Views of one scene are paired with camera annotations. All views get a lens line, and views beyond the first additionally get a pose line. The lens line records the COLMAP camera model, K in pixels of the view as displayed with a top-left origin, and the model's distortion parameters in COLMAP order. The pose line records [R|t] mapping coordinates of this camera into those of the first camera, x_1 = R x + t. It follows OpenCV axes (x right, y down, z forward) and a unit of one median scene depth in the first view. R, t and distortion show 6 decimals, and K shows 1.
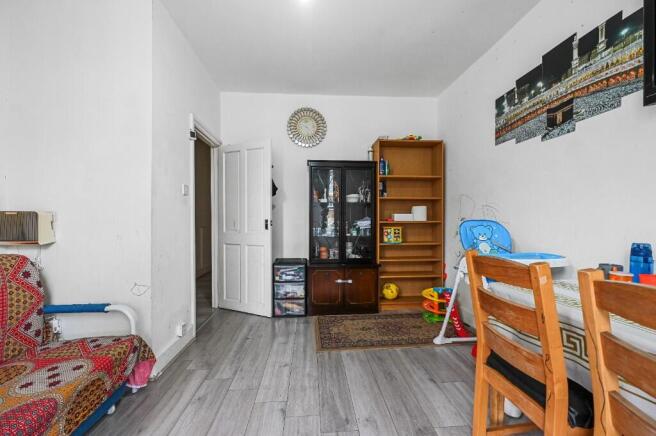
lens RADIAL K [[267.2, 0, 328.0], [0, 267.2, 218.0], [0, 0, 1]] dist [-0.000885, -0.000048]
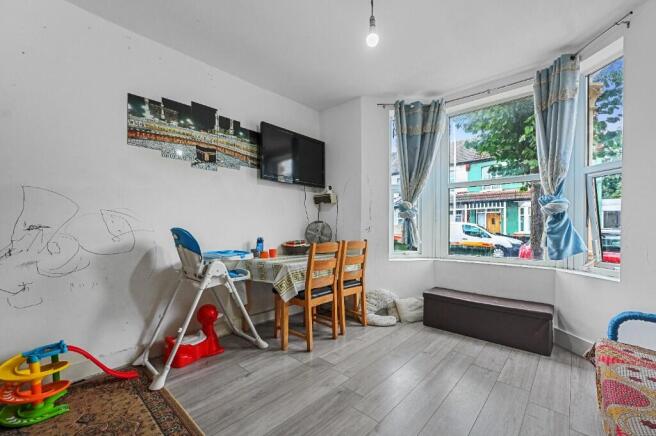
lens RADIAL K [[267.2, 0, 328.0], [0, 267.2, 218.0], [0, 0, 1]] dist [-0.000885, -0.000048]
pose [[-0.682297, 0.014473, 0.730932, -0.645425], [-0.009977, 0.999527, -0.029104, -0.009266], [-0.731007, -0.027150, -0.681829, 1.521258]]
